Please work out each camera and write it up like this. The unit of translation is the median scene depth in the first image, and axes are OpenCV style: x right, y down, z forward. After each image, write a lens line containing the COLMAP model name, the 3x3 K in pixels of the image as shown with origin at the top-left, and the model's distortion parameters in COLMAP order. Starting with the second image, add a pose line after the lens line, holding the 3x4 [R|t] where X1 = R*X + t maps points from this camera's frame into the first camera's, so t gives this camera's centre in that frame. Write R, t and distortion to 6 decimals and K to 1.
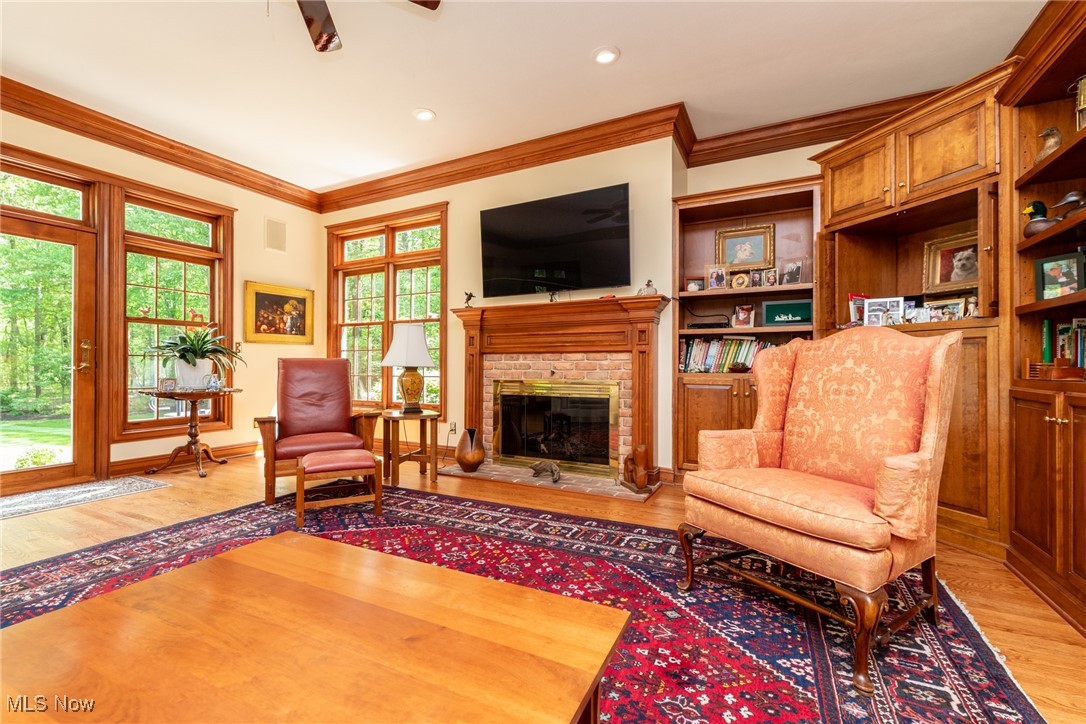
lens RADIAL K [[462.0, 0, 537.8], [0, 462.0, 358.7], [0, 0, 1]] dist [0.001665, 0.000156]
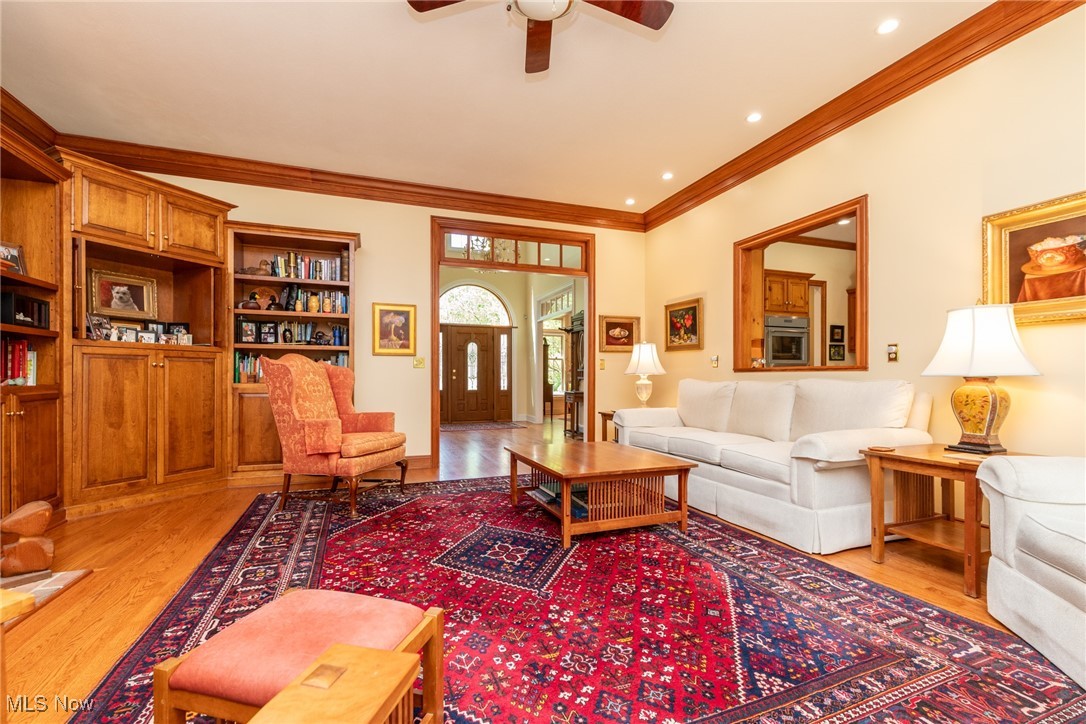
lens RADIAL K [[462.0, 0, 537.8], [0, 462.0, 358.7], [0, 0, 1]] dist [0.001665, 0.000156]
pose [[-0.732881, 0.022425, 0.679987, -0.616031], [-0.014166, 0.998737, -0.048205, 0.010427], [-0.680209, -0.044961, -0.731638, 0.876441]]
